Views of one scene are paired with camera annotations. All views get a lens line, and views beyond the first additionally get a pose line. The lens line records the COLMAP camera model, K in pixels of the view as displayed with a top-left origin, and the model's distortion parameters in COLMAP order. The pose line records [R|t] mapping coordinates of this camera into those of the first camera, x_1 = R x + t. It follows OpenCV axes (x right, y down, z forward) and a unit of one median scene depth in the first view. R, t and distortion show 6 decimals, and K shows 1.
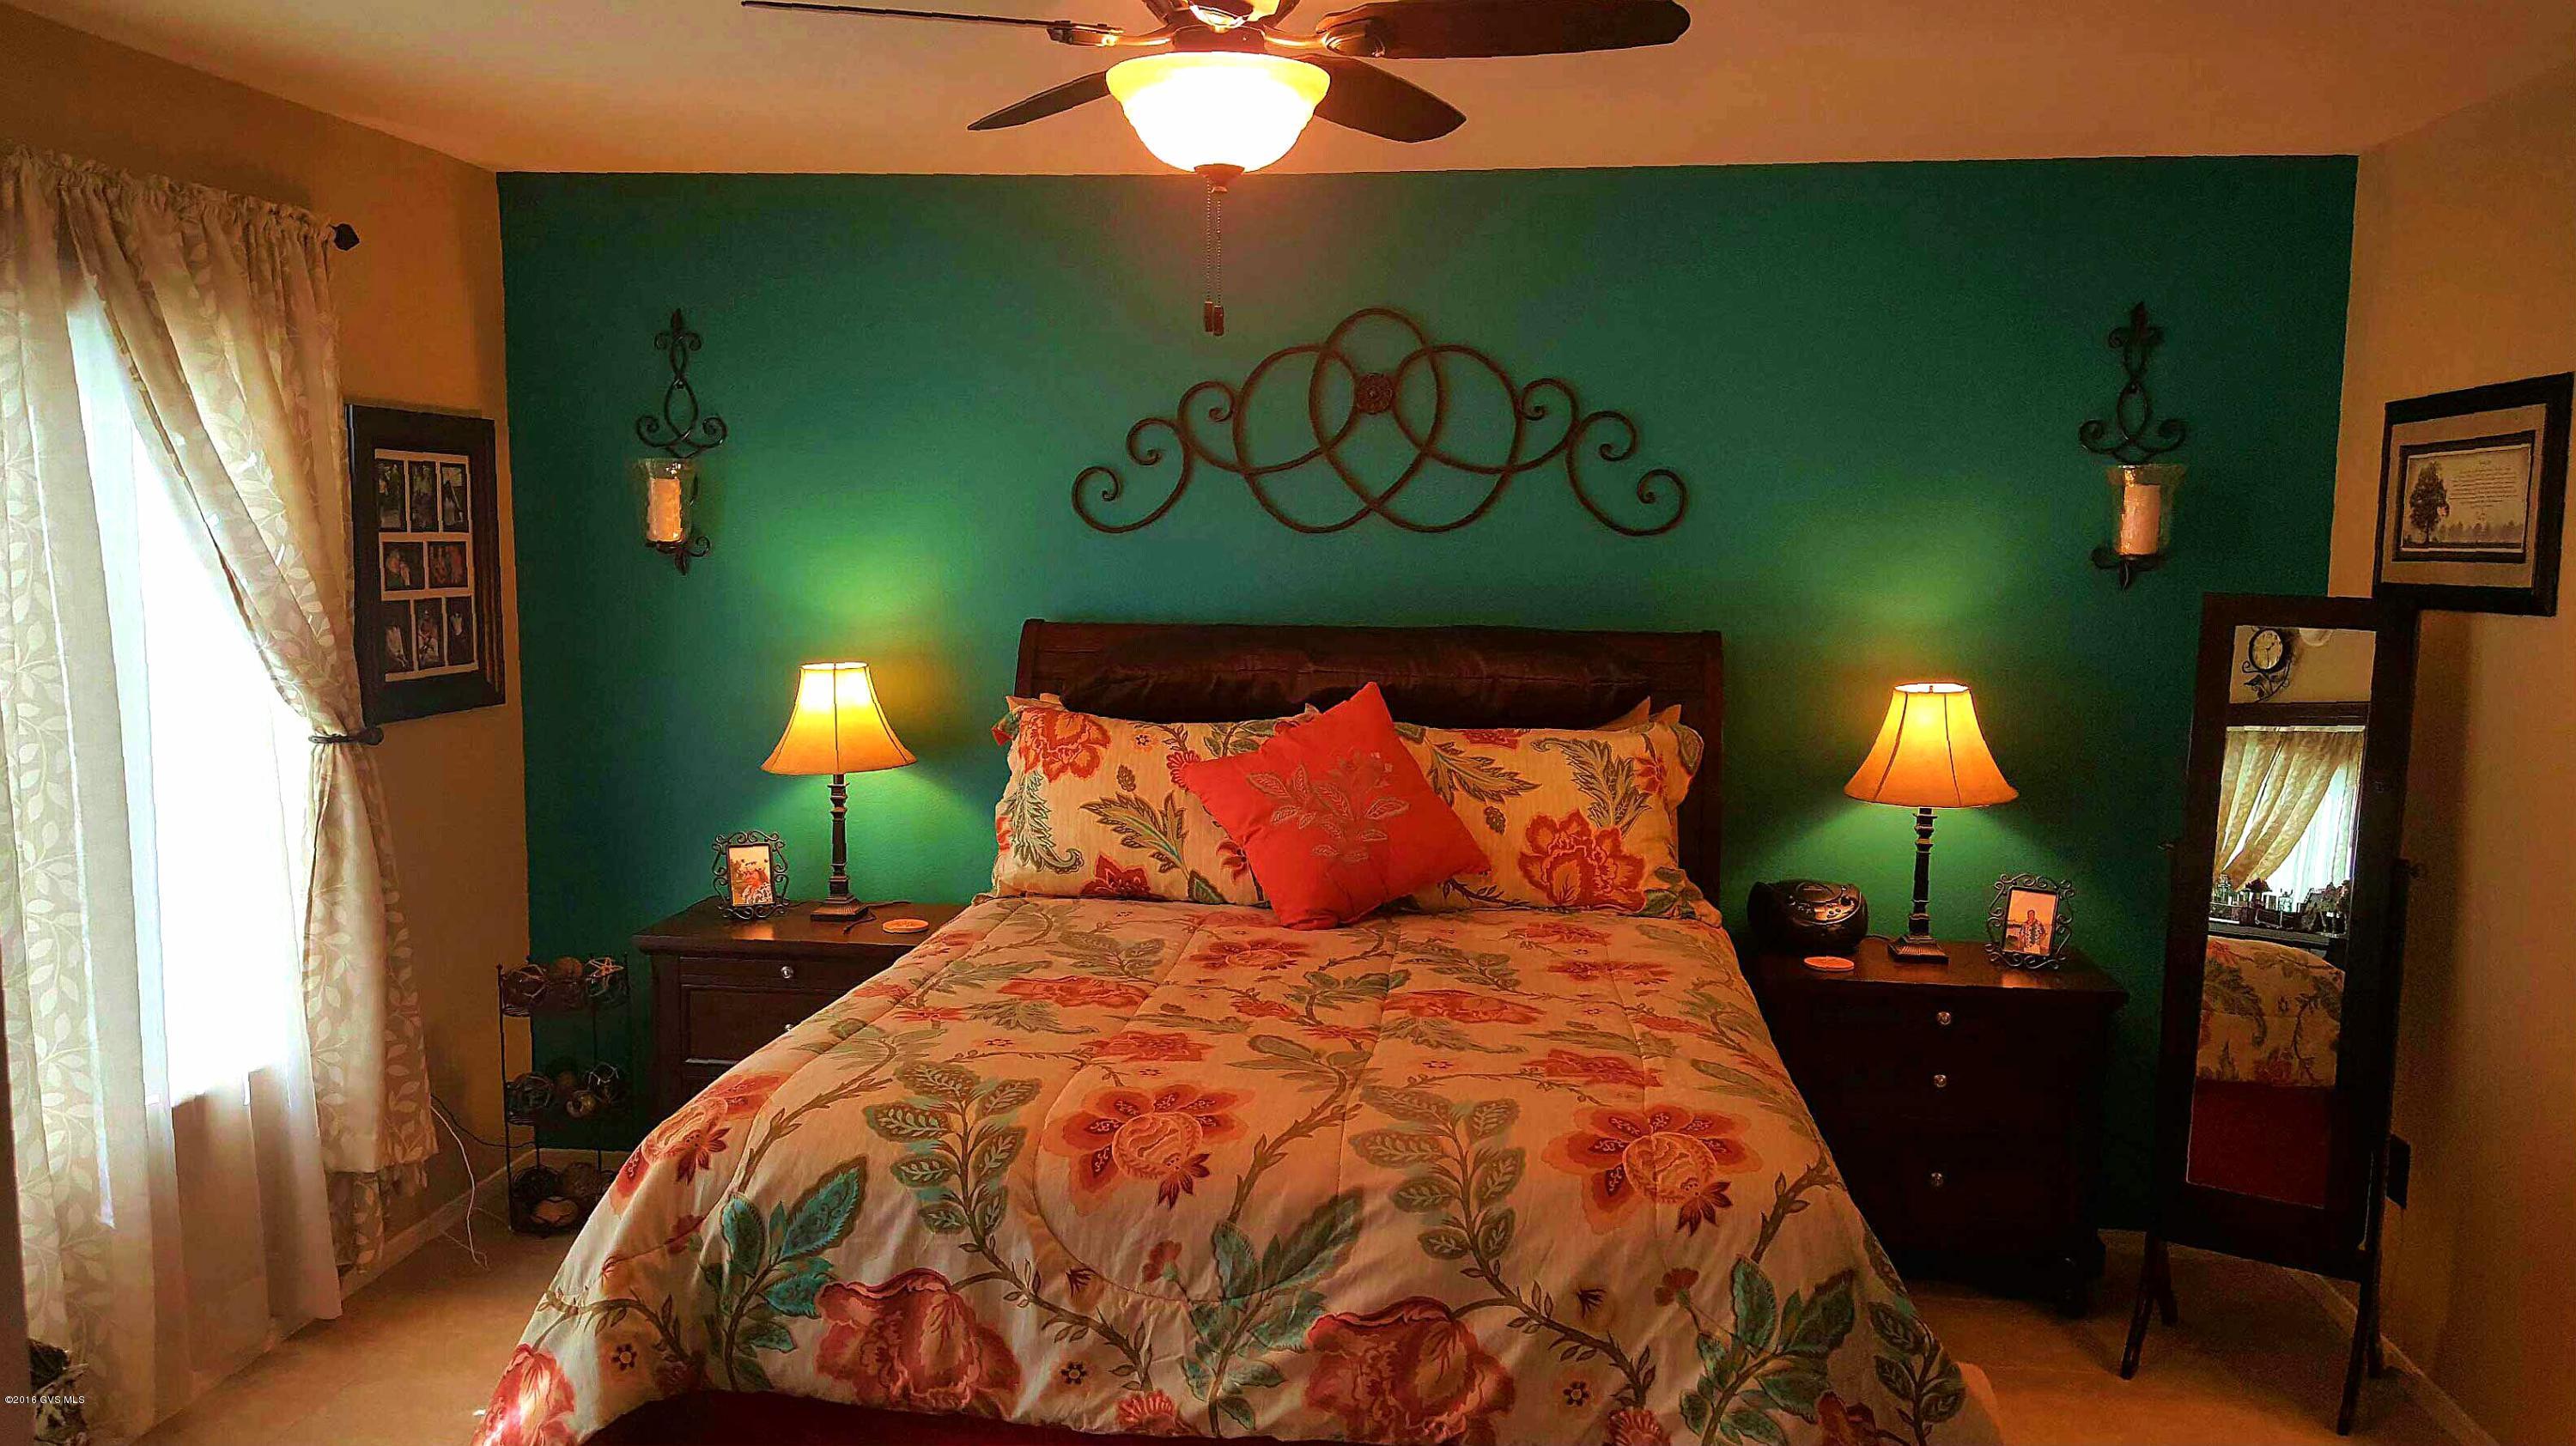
lens RADIAL K [[1883.5, 0, 1308.6], [0, 1883.5, 752.5], [0, 0, 1]] dist [0.170209, -0.268270]
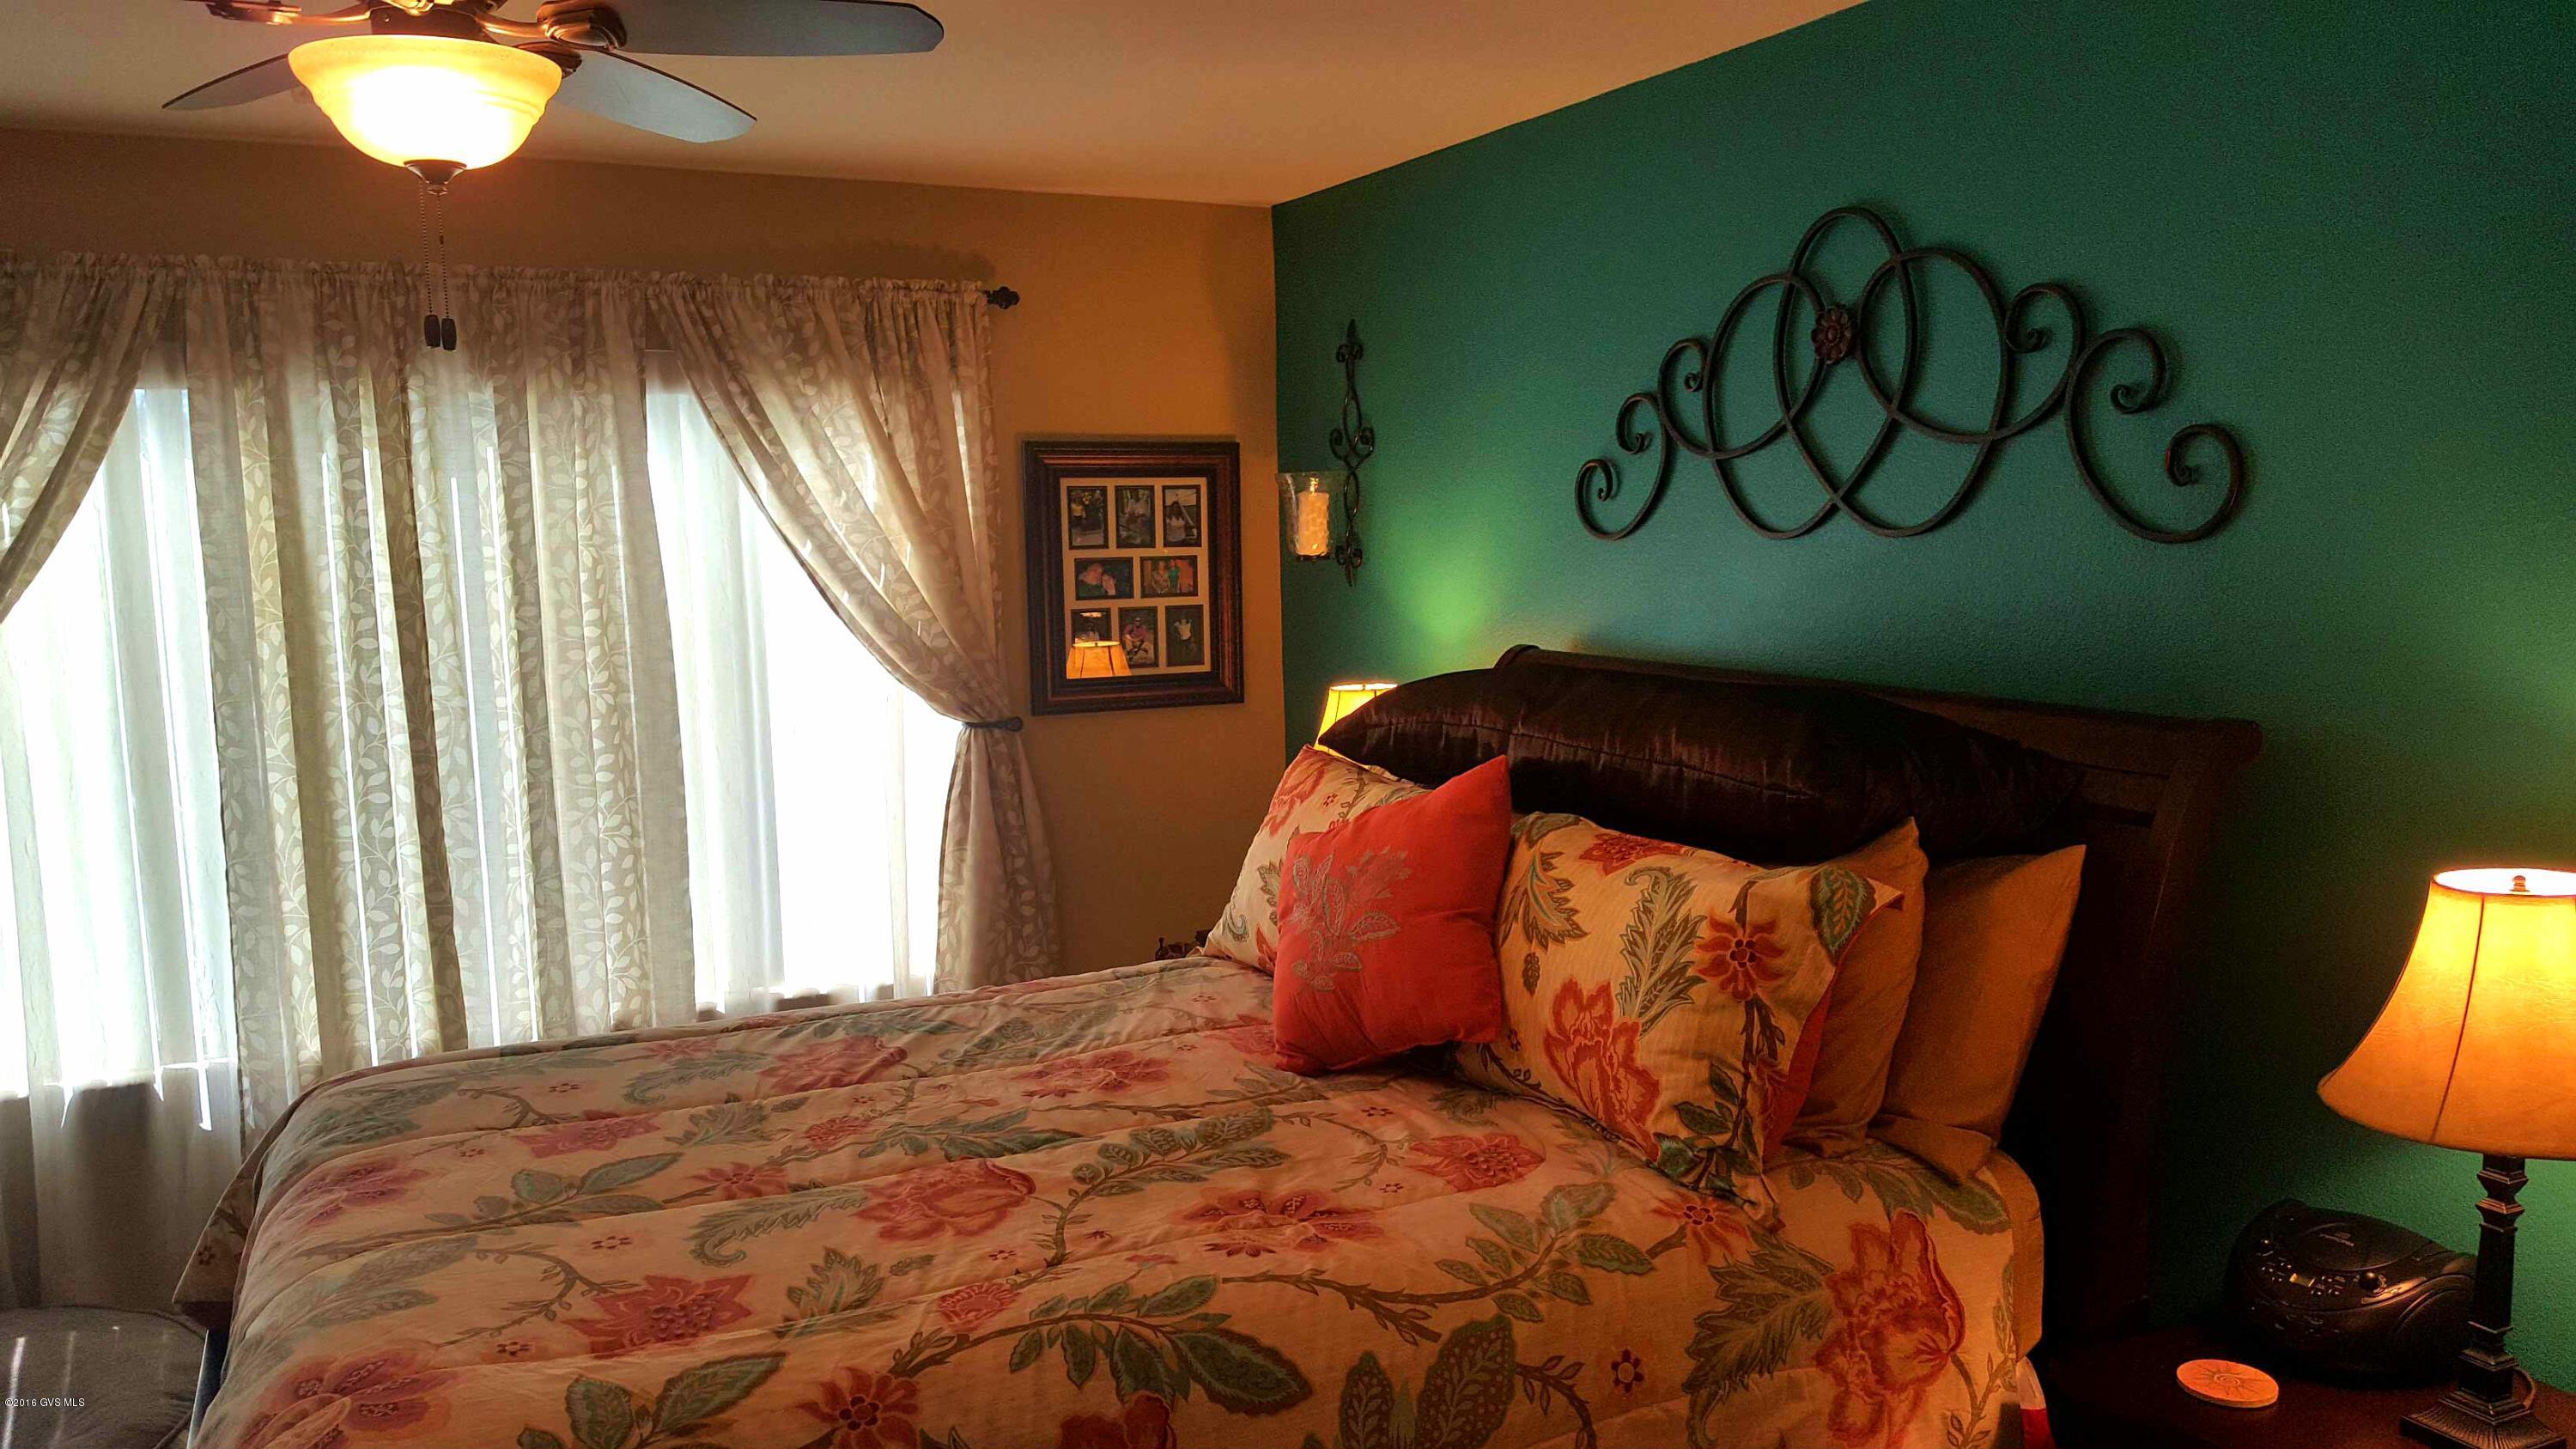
lens RADIAL K [[1883.8, 0, 1308.6], [0, 1883.8, 754.0], [0, 0, 1]] dist [0.170209, -0.268270]
pose [[0.539288, 0.091105, -0.837179, 0.598031], [-0.078058, 0.995259, 0.058024, -0.073670], [0.838496, 0.034057, 0.543843, 0.539793]]
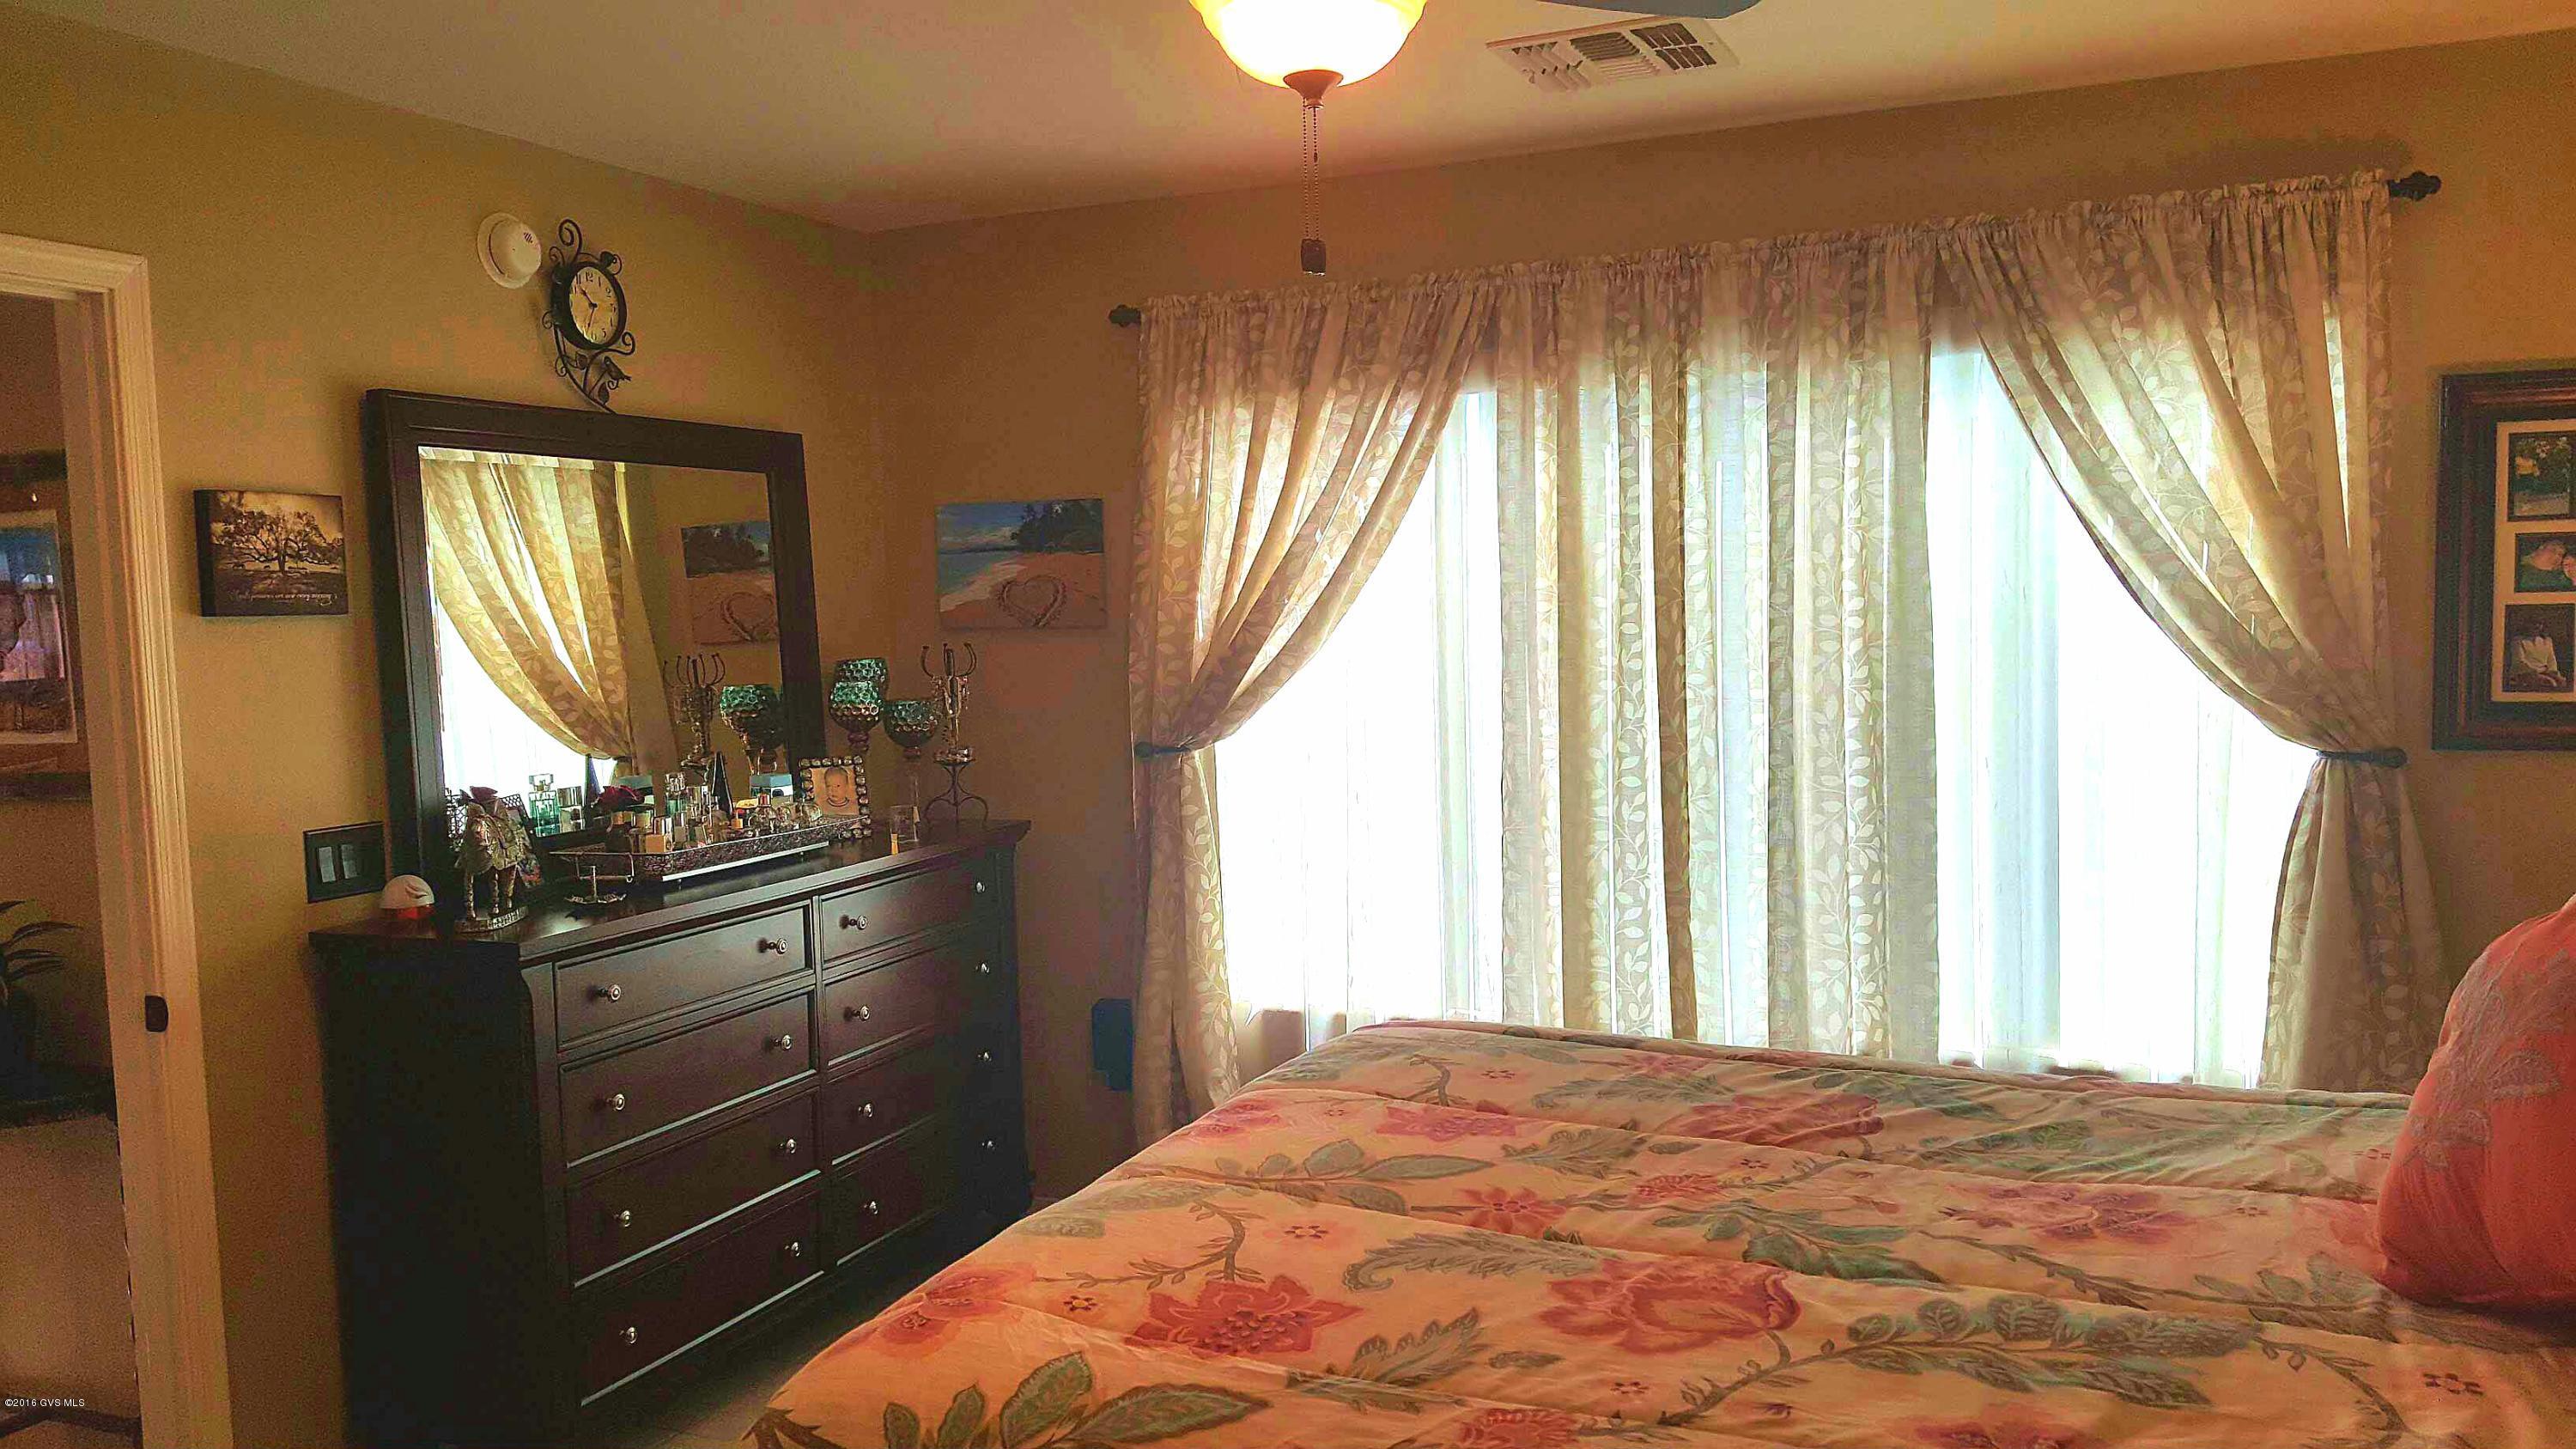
lens RADIAL K [[1900.9, 0, 1299.5], [0, 1900.9, 740.2], [0, 0, 1]] dist [0.160355, -0.263634]
pose [[-0.282575, 0.072119, -0.956530, 0.506577], [-0.090673, 0.990697, 0.101482, -0.062496], [0.954950, 0.115407, -0.273407, 0.793121]]
